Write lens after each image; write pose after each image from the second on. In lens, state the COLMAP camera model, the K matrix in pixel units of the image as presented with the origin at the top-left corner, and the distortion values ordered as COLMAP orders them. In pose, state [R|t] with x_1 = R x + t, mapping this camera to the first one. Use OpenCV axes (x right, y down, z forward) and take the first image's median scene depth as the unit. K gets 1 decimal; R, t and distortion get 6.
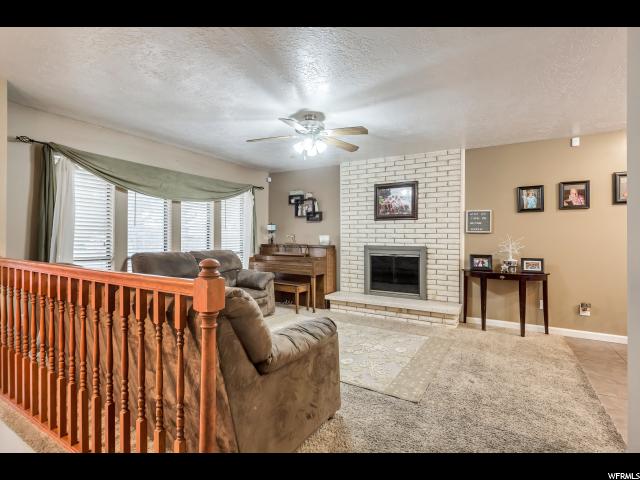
lens RADIAL K [[307.0, 0, 321.9], [0, 307.0, 238.3], [0, 0, 1]] dist [-0.002725, 0.000727]
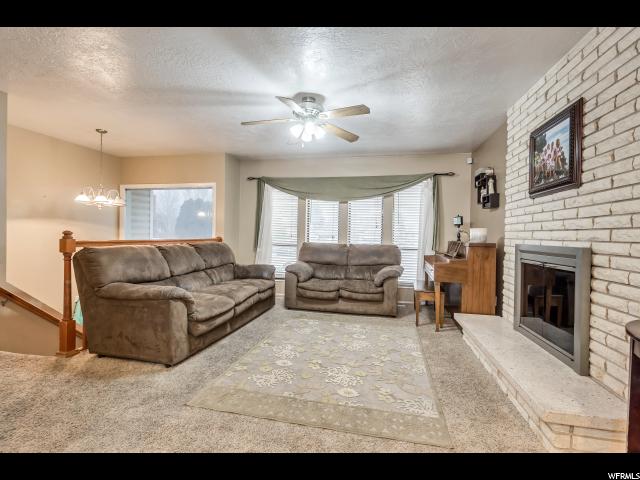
lens RADIAL K [[307.0, 0, 321.3], [0, 307.0, 240.6], [0, 0, 1]] dist [-0.002725, 0.000727]
pose [[0.319583, 0.017906, -0.947389, 0.619215], [-0.016125, 0.999779, 0.013457, 0.016413], [0.947421, 0.010976, 0.319802, 0.518462]]
